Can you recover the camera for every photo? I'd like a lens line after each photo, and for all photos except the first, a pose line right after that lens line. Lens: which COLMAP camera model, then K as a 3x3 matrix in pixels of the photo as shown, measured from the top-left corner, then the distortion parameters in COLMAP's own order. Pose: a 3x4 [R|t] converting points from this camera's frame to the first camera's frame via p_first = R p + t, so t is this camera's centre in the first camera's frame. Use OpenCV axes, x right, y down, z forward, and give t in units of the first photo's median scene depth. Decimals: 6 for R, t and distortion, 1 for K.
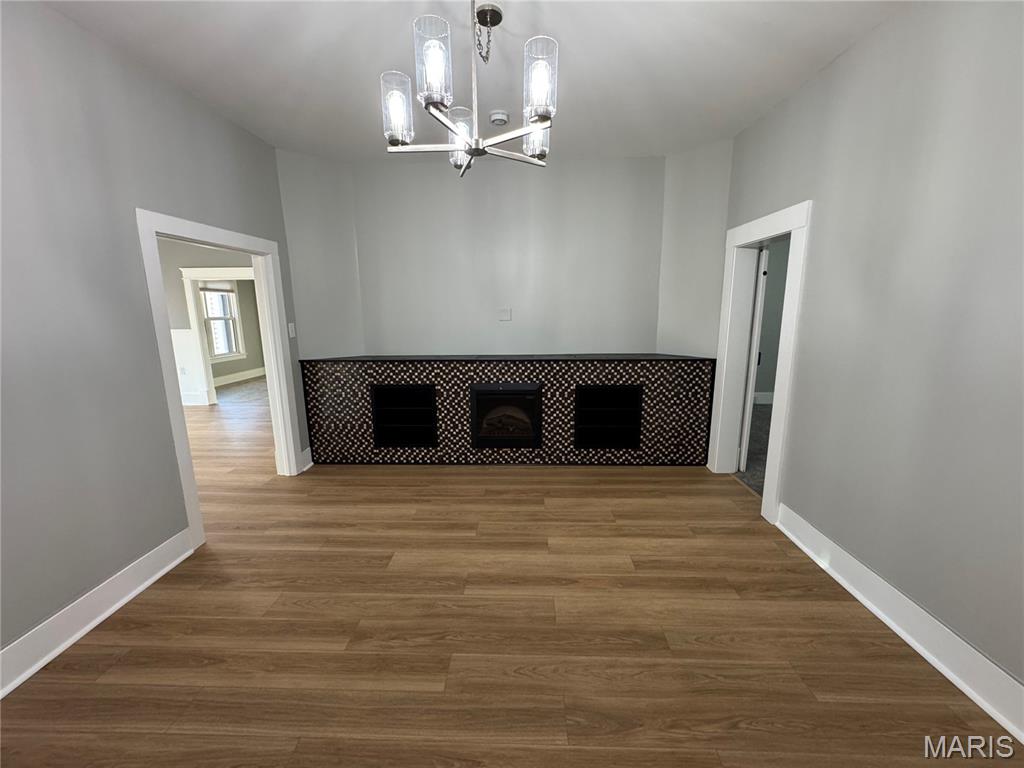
lens RADIAL K [[405.0, 0, 513.3], [0, 405.0, 383.0], [0, 0, 1]] dist [-0.002121, -0.000101]
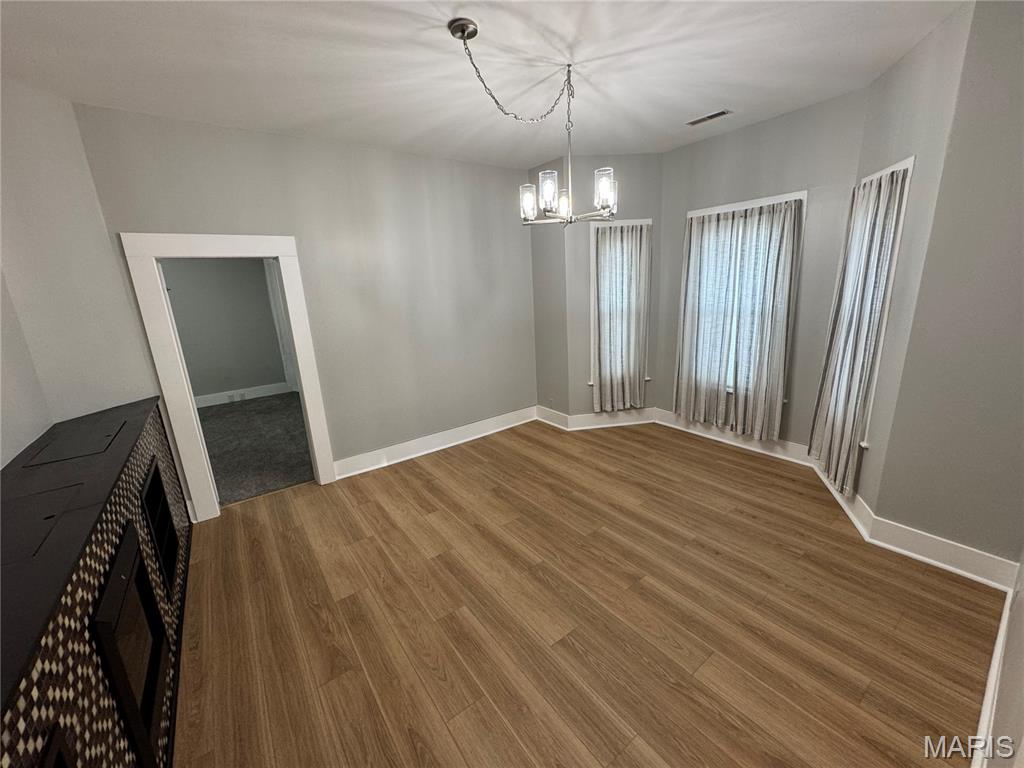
lens RADIAL K [[405.0, 0, 514.2], [0, 405.0, 382.9], [0, 0, 1]] dist [-0.002121, -0.000101]
pose [[-0.619258, -0.144075, 0.771856, -0.815780], [0.202435, 0.920494, 0.334233, -0.317656], [-0.758644, 0.363227, -0.540857, 1.378586]]
